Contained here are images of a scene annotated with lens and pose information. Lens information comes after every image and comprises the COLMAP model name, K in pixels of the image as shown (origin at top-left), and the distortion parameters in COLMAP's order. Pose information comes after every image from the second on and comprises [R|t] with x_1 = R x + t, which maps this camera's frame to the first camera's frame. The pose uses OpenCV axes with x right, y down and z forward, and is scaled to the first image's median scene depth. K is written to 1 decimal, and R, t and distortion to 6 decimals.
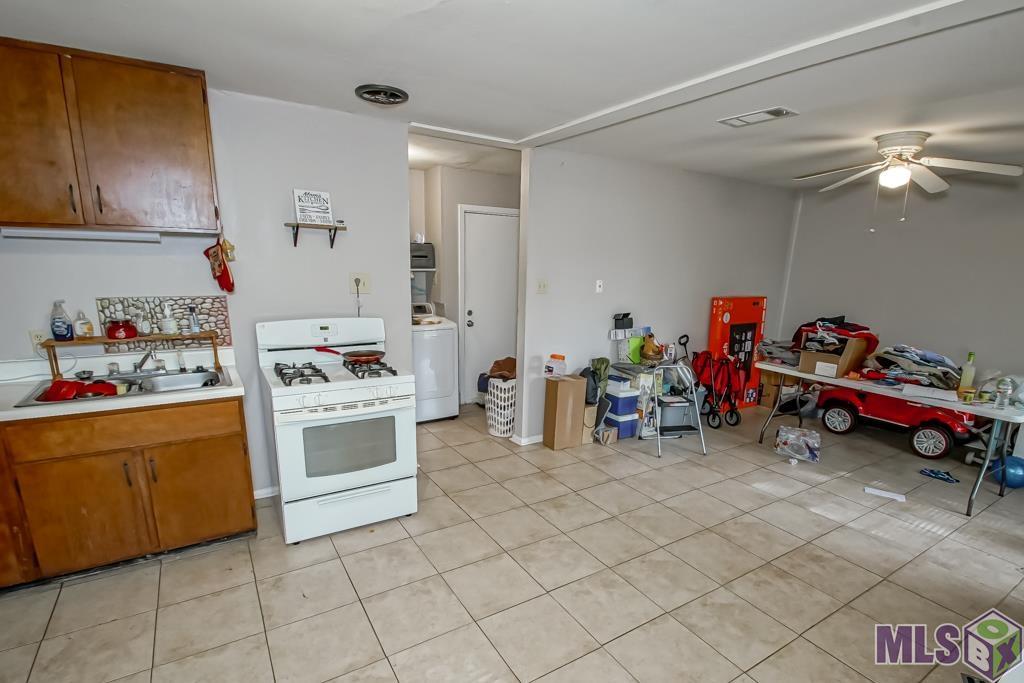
lens RADIAL K [[510.1, 0, 521.0], [0, 510.1, 375.9], [0, 0, 1]] dist [0.002928, 0.000499]
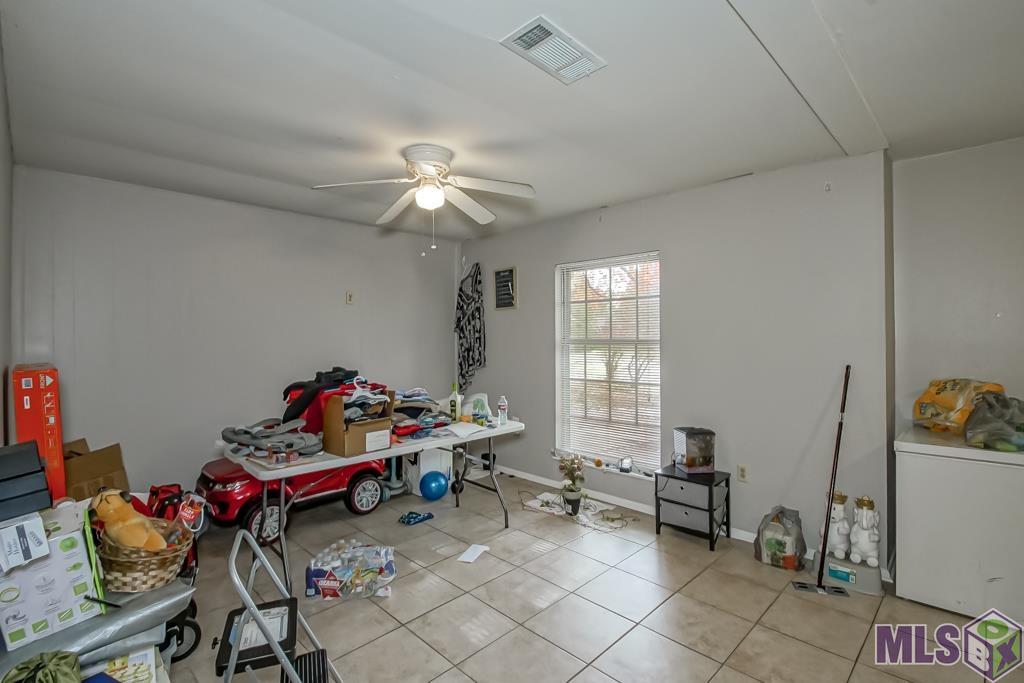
lens RADIAL K [[469.3, 0, 512.2], [0, 469.3, 346.1], [0, 0, 1]] dist [-0.002110, 0.000884]
pose [[-0.217284, -0.033770, 0.975524, -0.071667], [0.225222, 0.970700, 0.083768, -0.151037], [-0.949770, 0.237911, -0.203312, 0.917388]]
